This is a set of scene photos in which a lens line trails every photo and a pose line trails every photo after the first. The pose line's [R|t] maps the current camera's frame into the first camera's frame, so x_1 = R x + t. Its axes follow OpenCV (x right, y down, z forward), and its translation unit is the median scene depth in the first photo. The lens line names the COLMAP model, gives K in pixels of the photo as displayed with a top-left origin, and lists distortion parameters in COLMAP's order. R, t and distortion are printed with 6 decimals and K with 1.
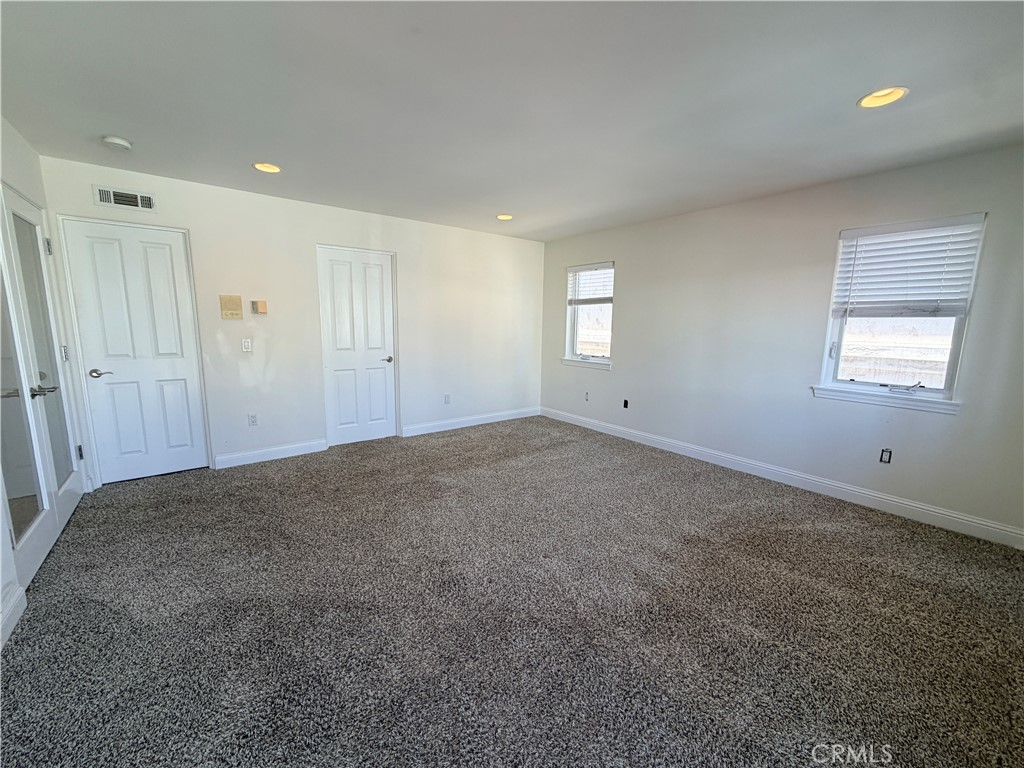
lens RADIAL K [[409.2, 0, 513.0], [0, 409.2, 385.6], [0, 0, 1]] dist [0.000389, 0.000344]
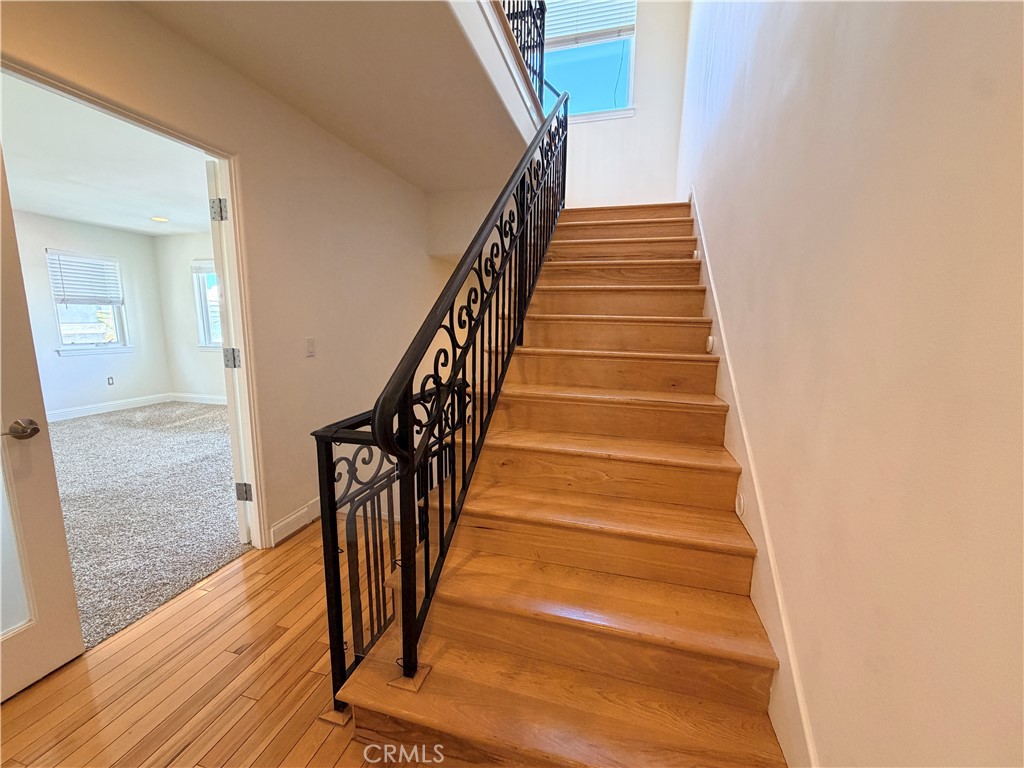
lens RADIAL K [[409.2, 0, 513.0], [0, 409.2, 385.6], [0, 0, 1]] dist [0.000389, 0.000344]
pose [[-0.597762, -0.155294, 0.786488, -0.981677], [0.093304, 0.960914, 0.260650, -0.072101], [-0.796225, 0.229189, -0.559909, 0.365884]]
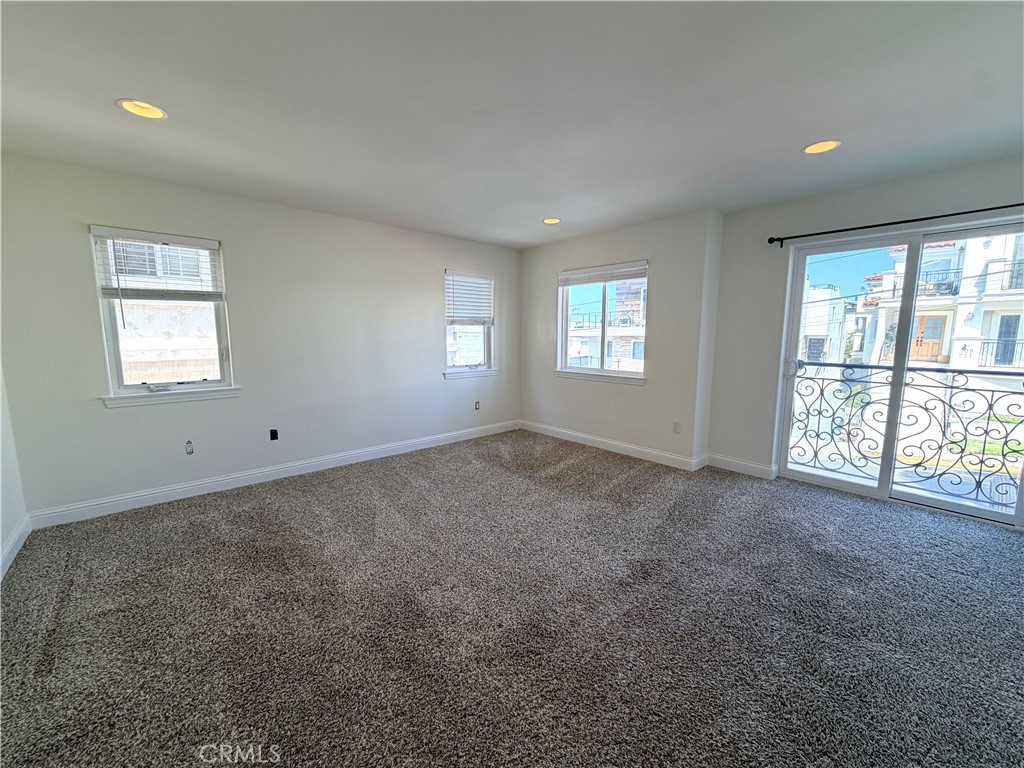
lens RADIAL K [[409.2, 0, 513.0], [0, 409.2, 385.6], [0, 0, 1]] dist [0.000389, 0.000344]
pose [[-0.068121, -0.150168, 0.986311, -0.485880], [0.144714, 0.976665, 0.158694, -0.099774], [-0.987126, 0.153543, -0.044800, 0.559413]]
